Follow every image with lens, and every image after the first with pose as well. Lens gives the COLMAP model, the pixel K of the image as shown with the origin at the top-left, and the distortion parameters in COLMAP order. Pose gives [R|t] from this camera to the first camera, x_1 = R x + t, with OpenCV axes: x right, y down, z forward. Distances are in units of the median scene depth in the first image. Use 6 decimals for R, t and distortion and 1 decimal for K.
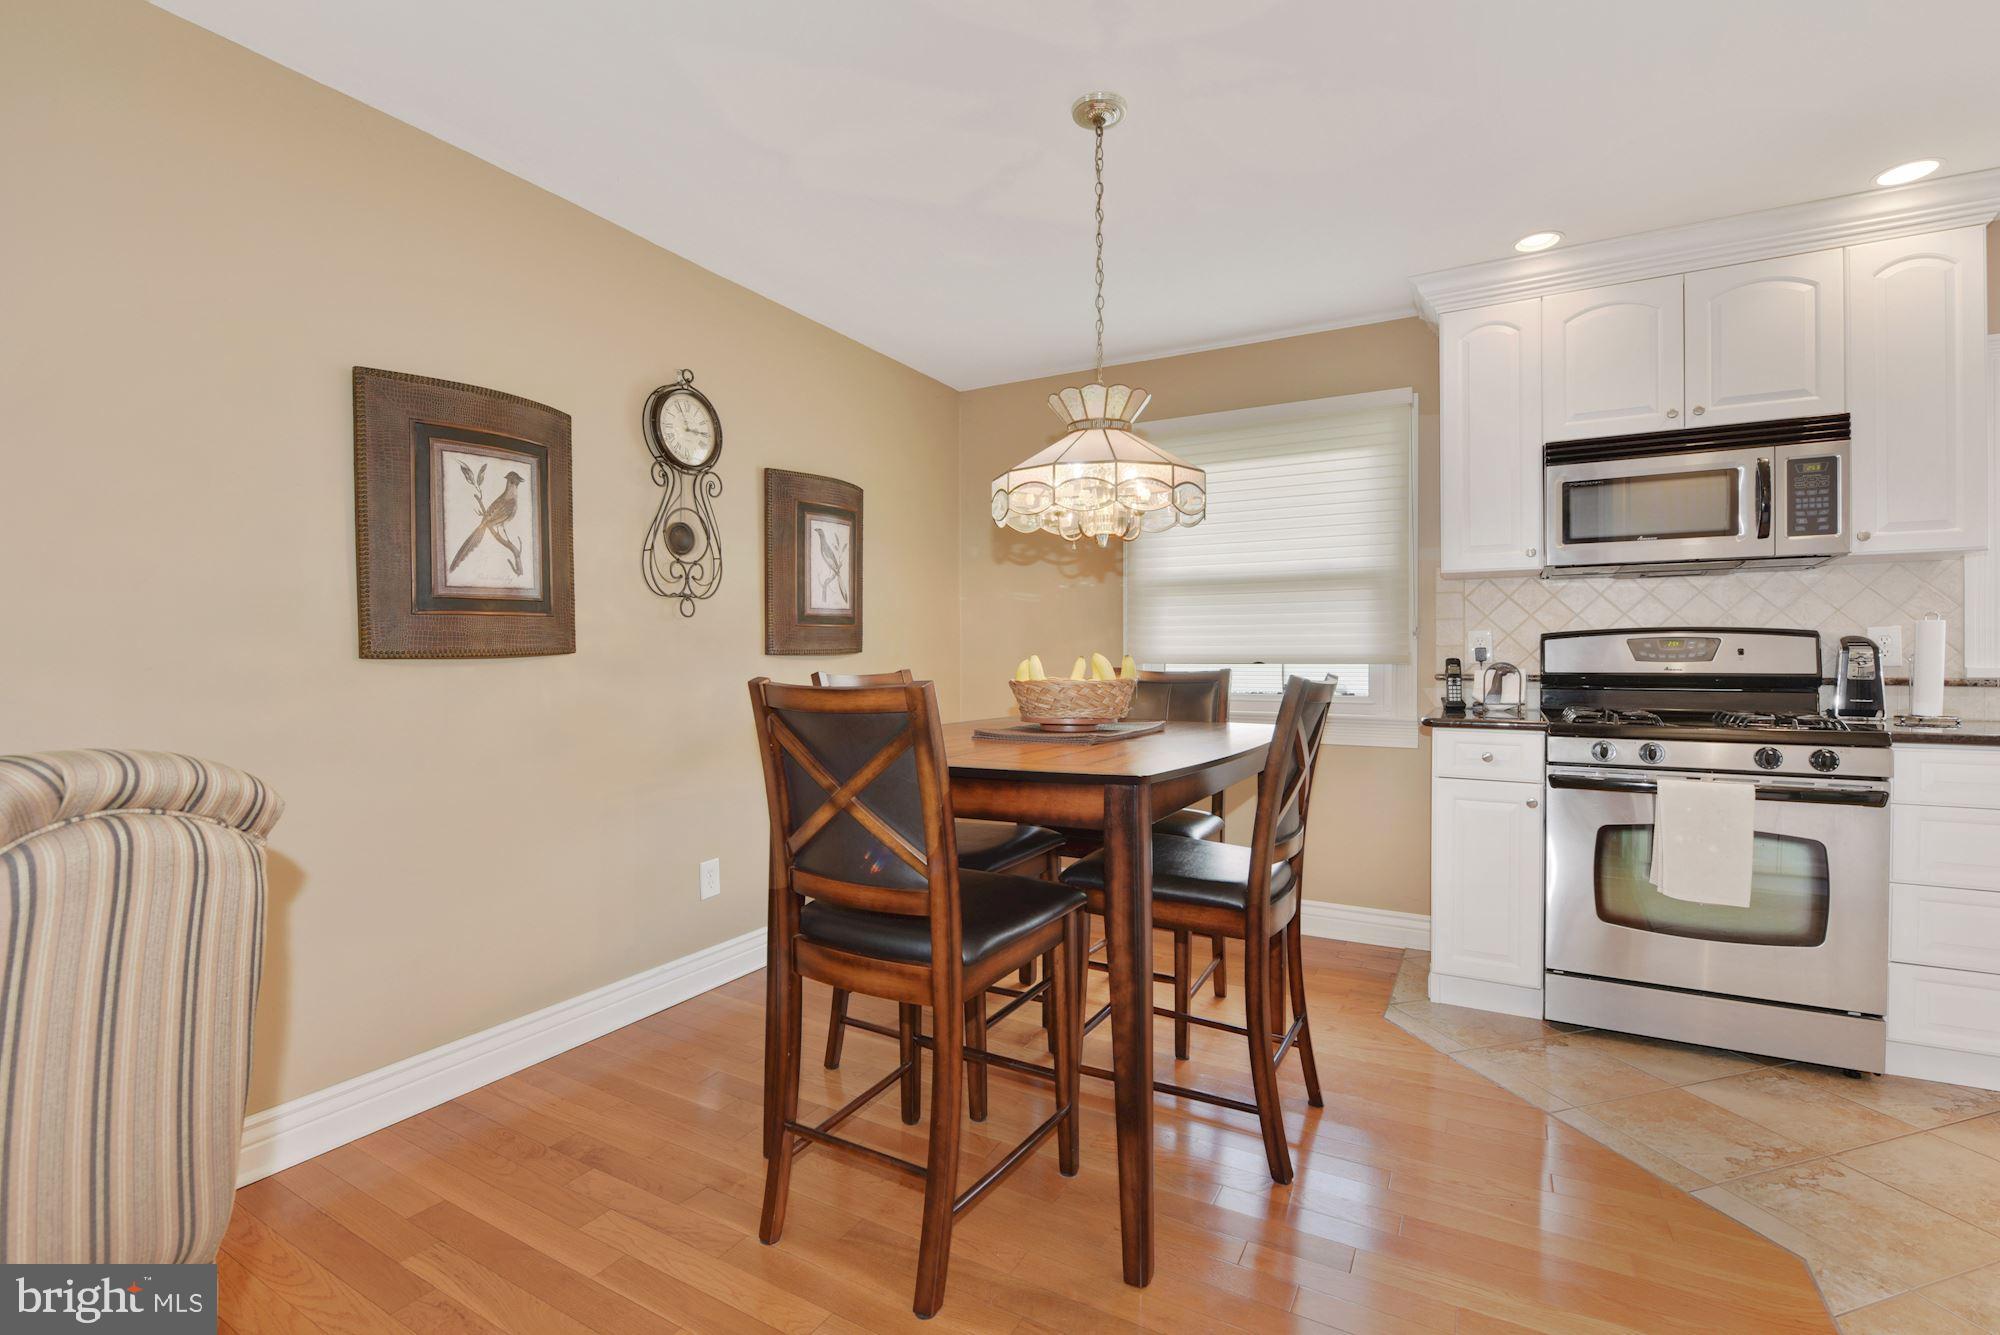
lens RADIAL K [[886.7, 0, 1008.5], [0, 886.7, 654.8], [0, 0, 1]] dist [-0.017381, -0.000065]
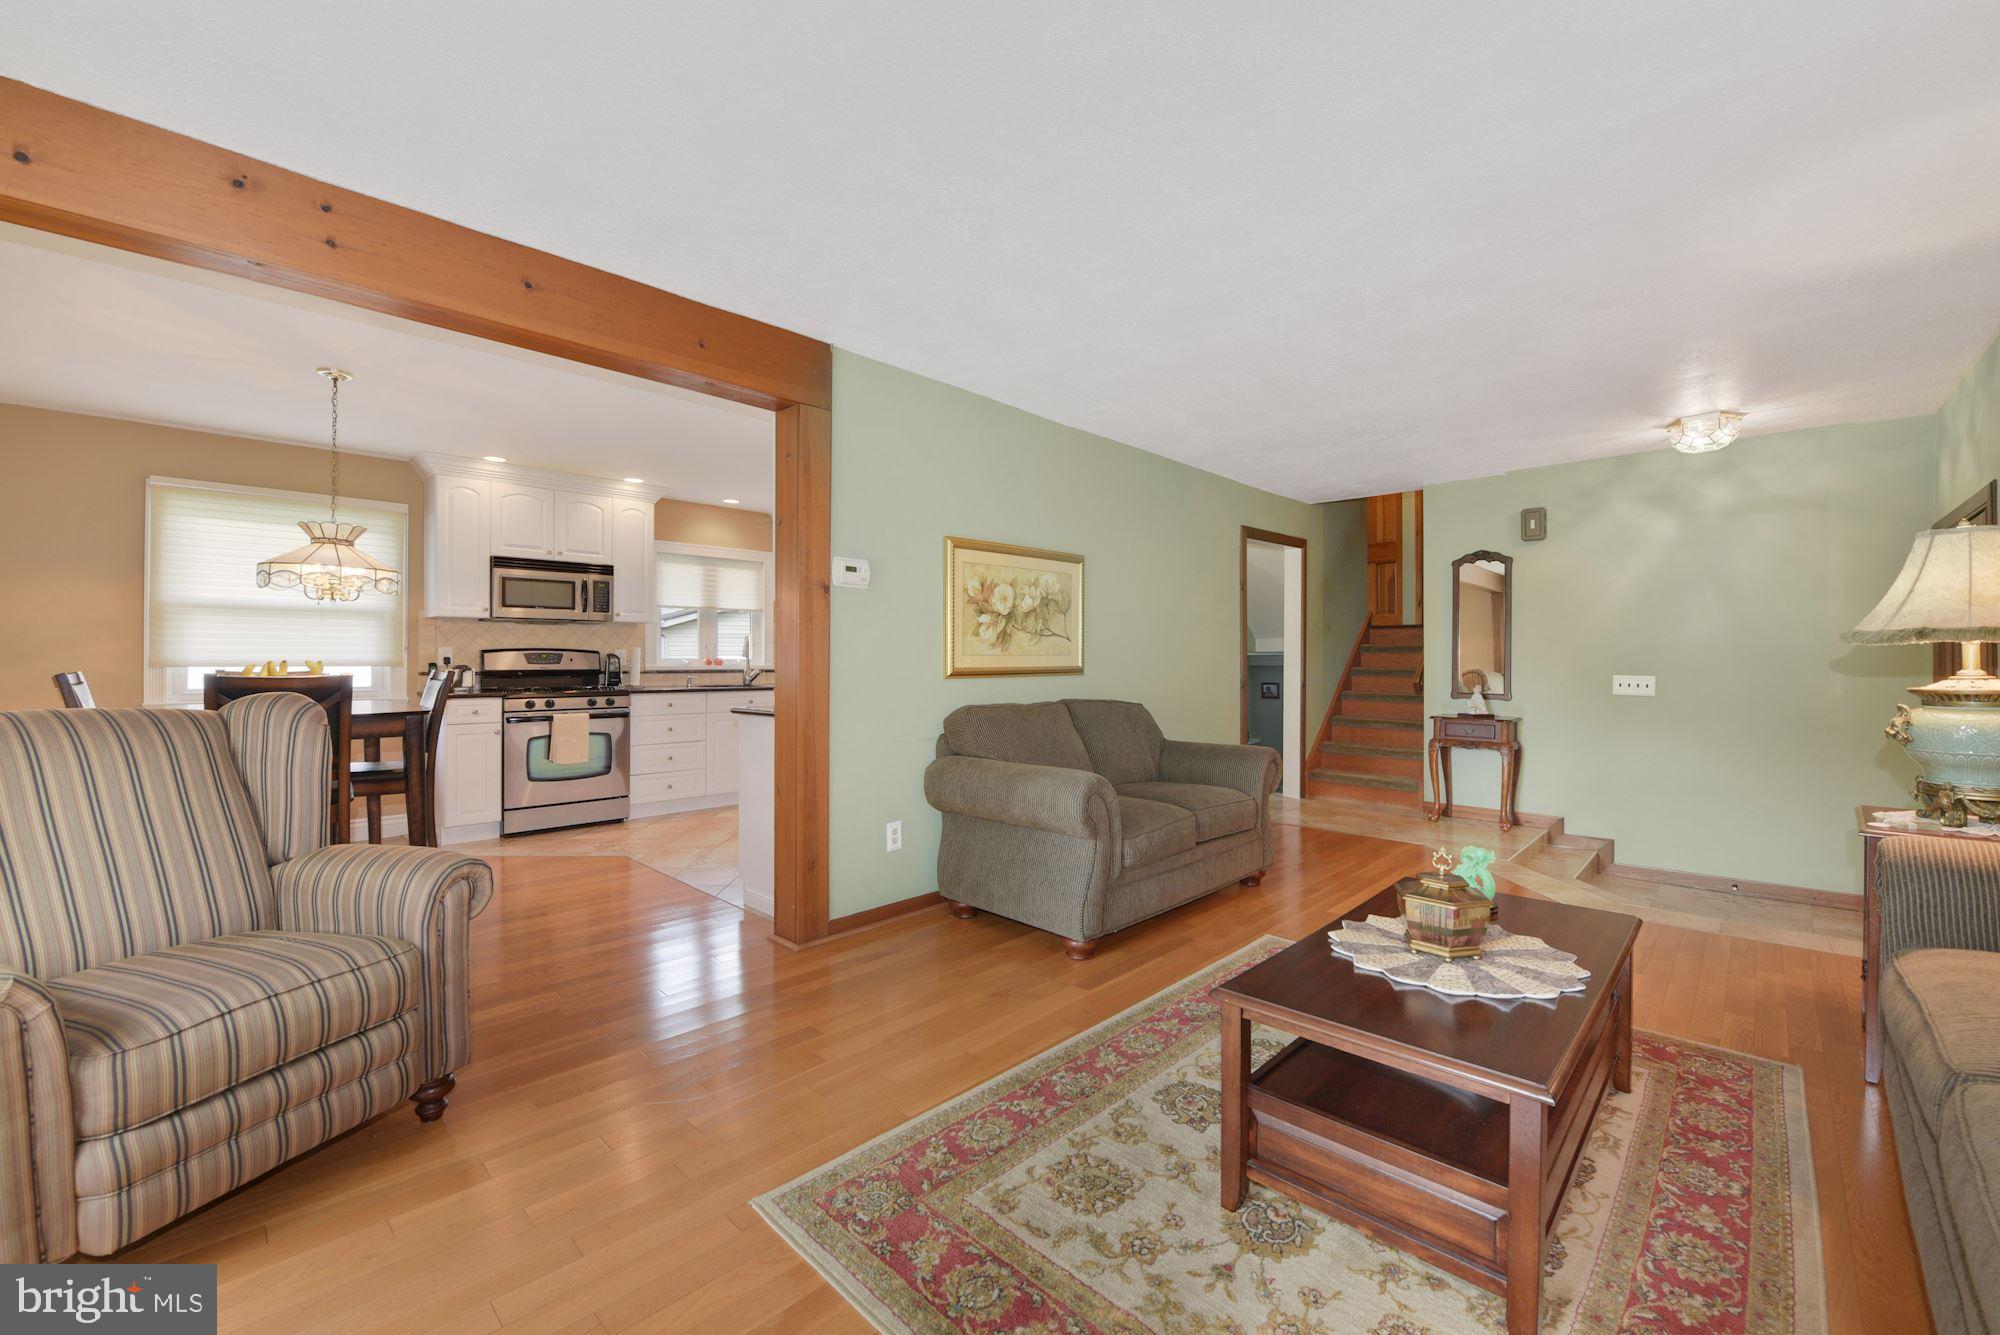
lens RADIAL K [[810.3, 0, 994.2], [0, 810.3, 655.6], [0, 0, 1]] dist [0.000285, -0.000040]
pose [[0.268175, 0.008119, 0.963336, -0.915739], [-0.002169, 0.999967, -0.007824, -0.000606], [-0.963368, 0.000008, 0.268184, -0.633514]]
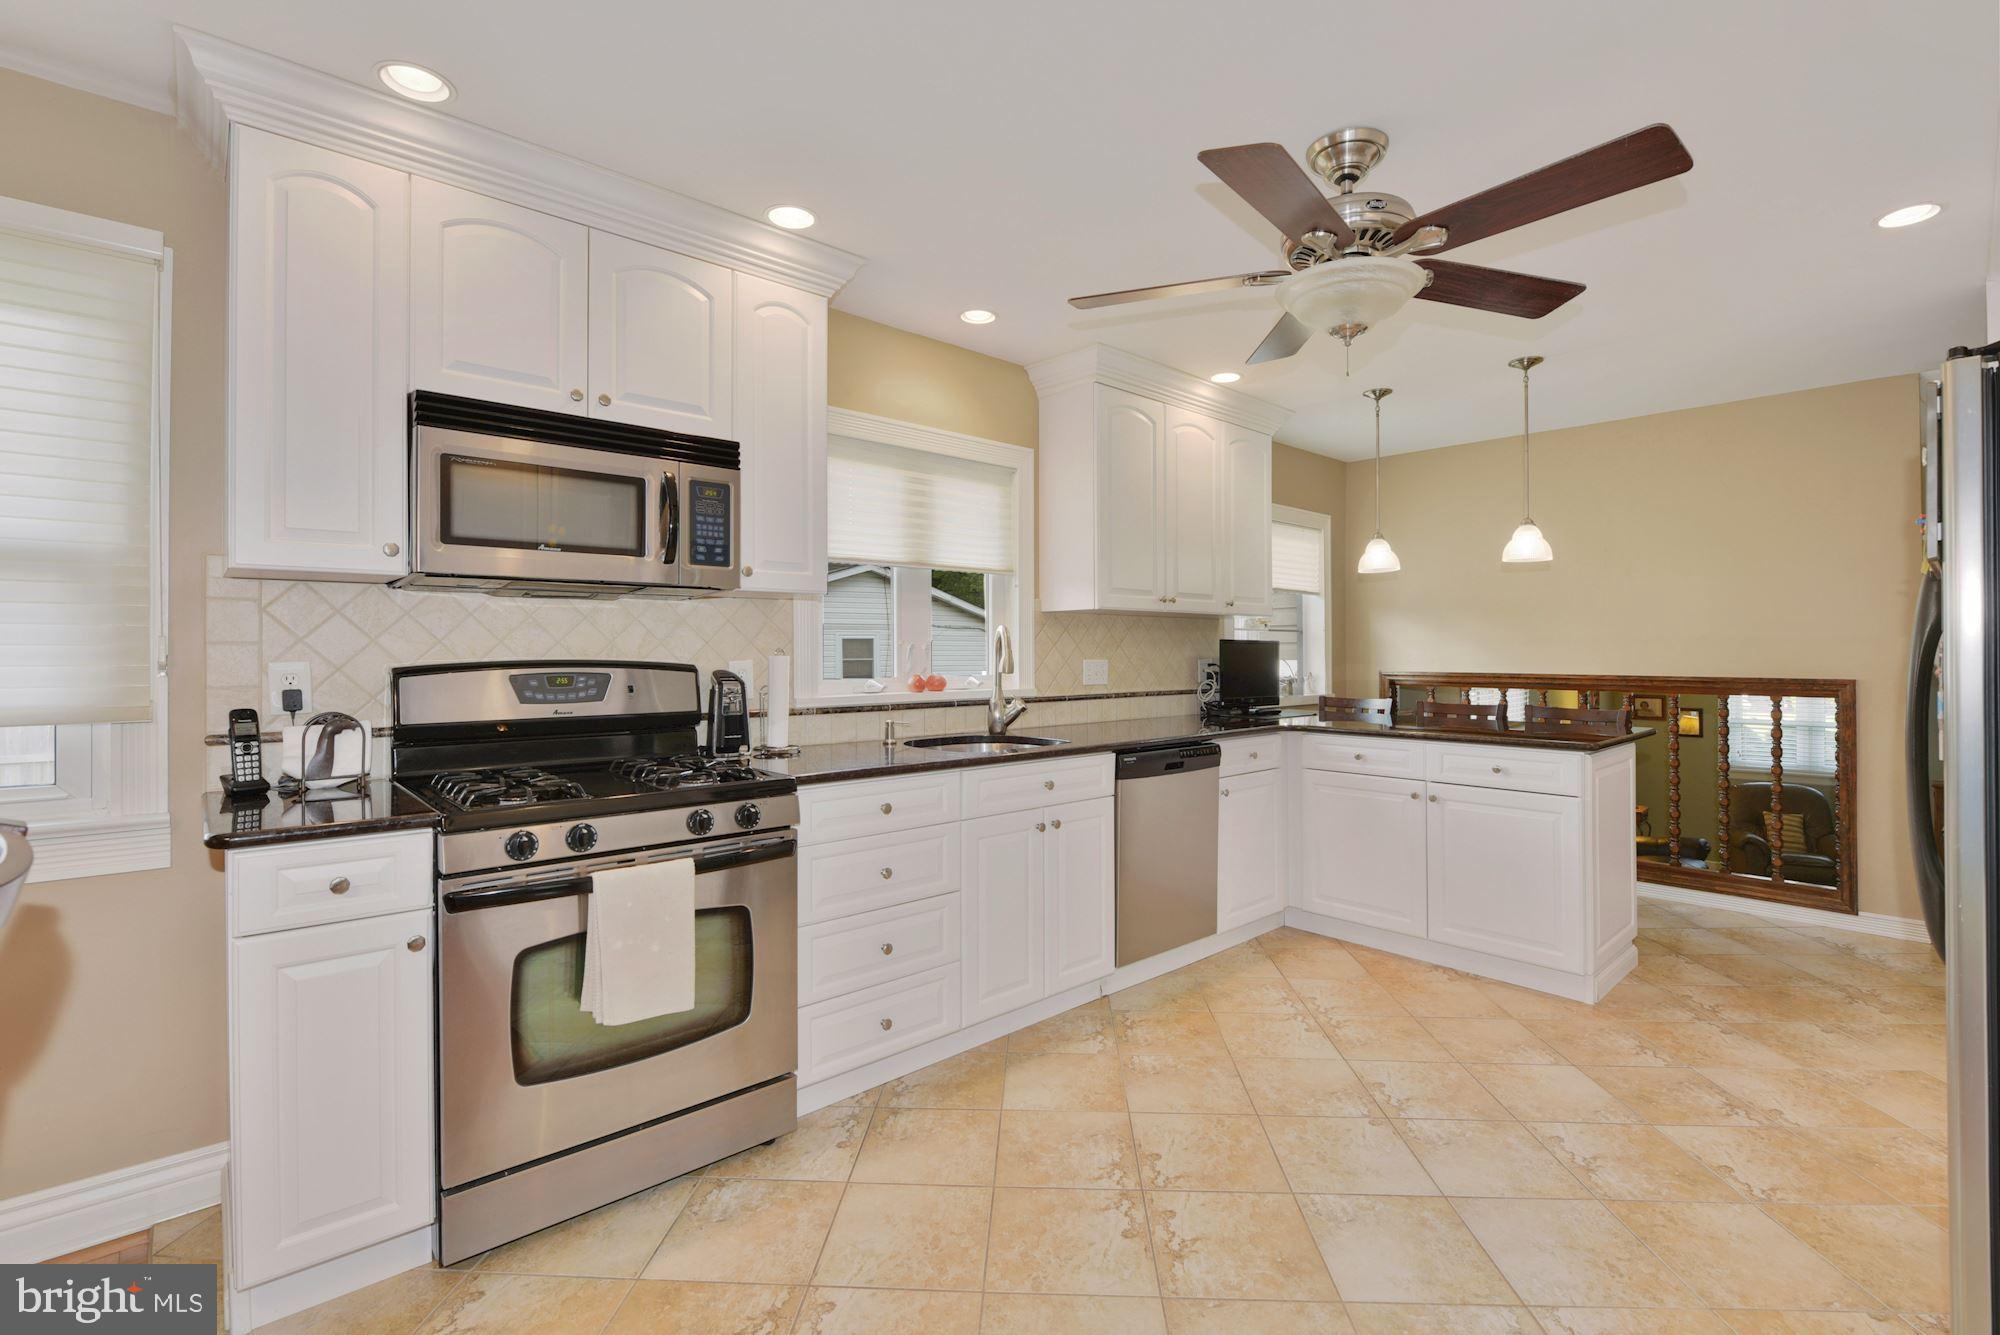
lens RADIAL K [[886.7, 0, 1008.5], [0, 886.7, 654.8], [0, 0, 1]] dist [-0.017381, -0.000065]
pose [[0.312656, -0.001746, 0.949865, 0.118987], [-0.001054, 0.999997, 0.002185, -0.041770], [-0.949866, -0.001685, 0.312653, 0.379214]]
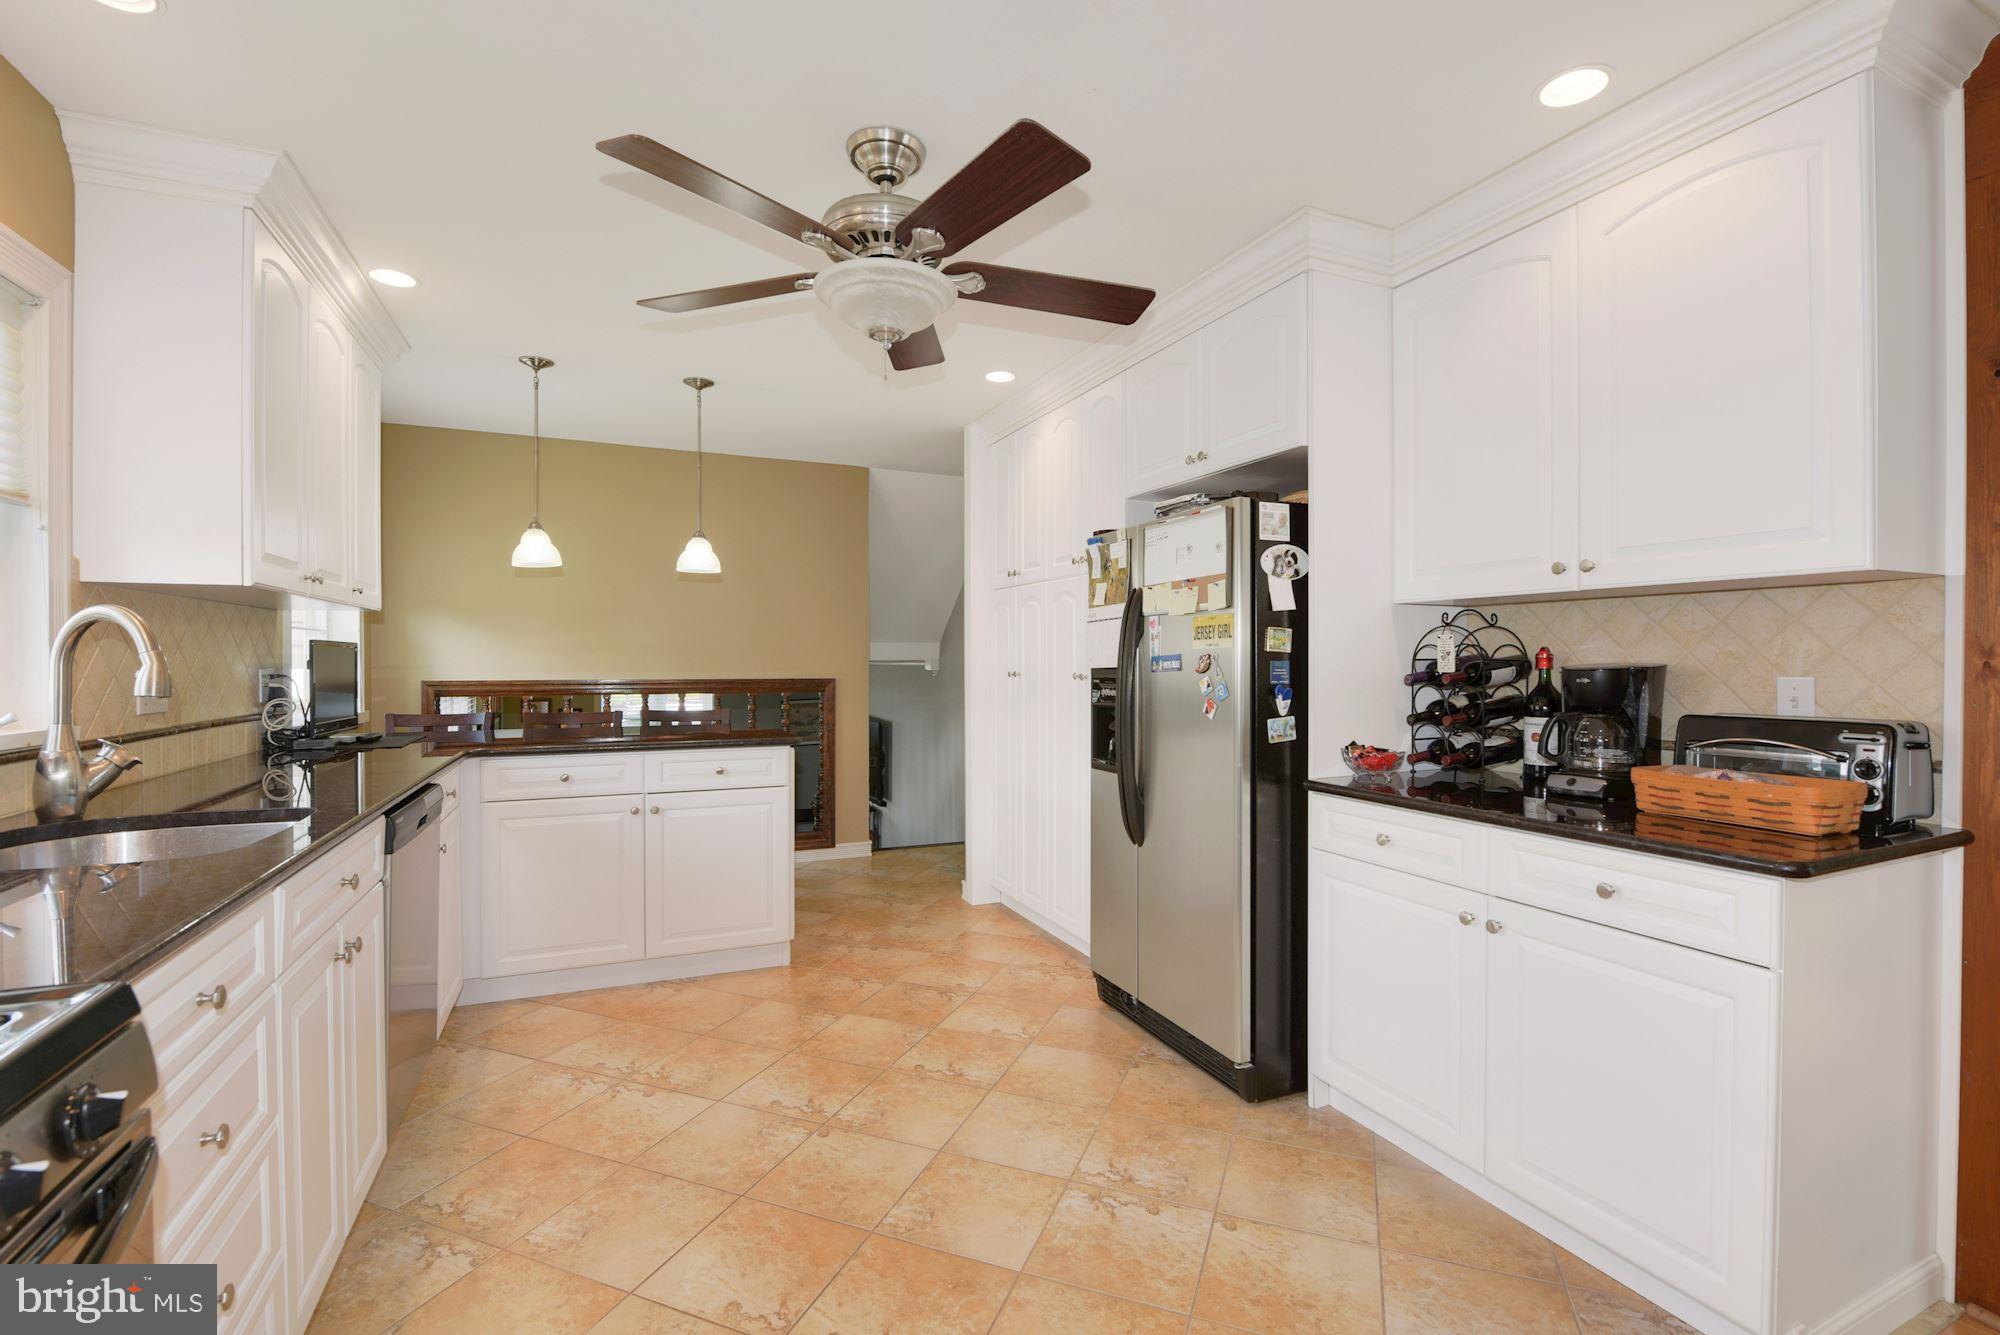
lens RADIAL K [[880.3, 0, 1000.0], [0, 880.3, 667.5], [0, 0, 1]] dist [0.000436, -0.014477]
pose [[-0.802077, -0.007005, 0.597179, 0.399325], [-0.002950, 0.999965, 0.007767, -0.041814], [-0.597213, 0.004468, -0.802070, 0.877142]]
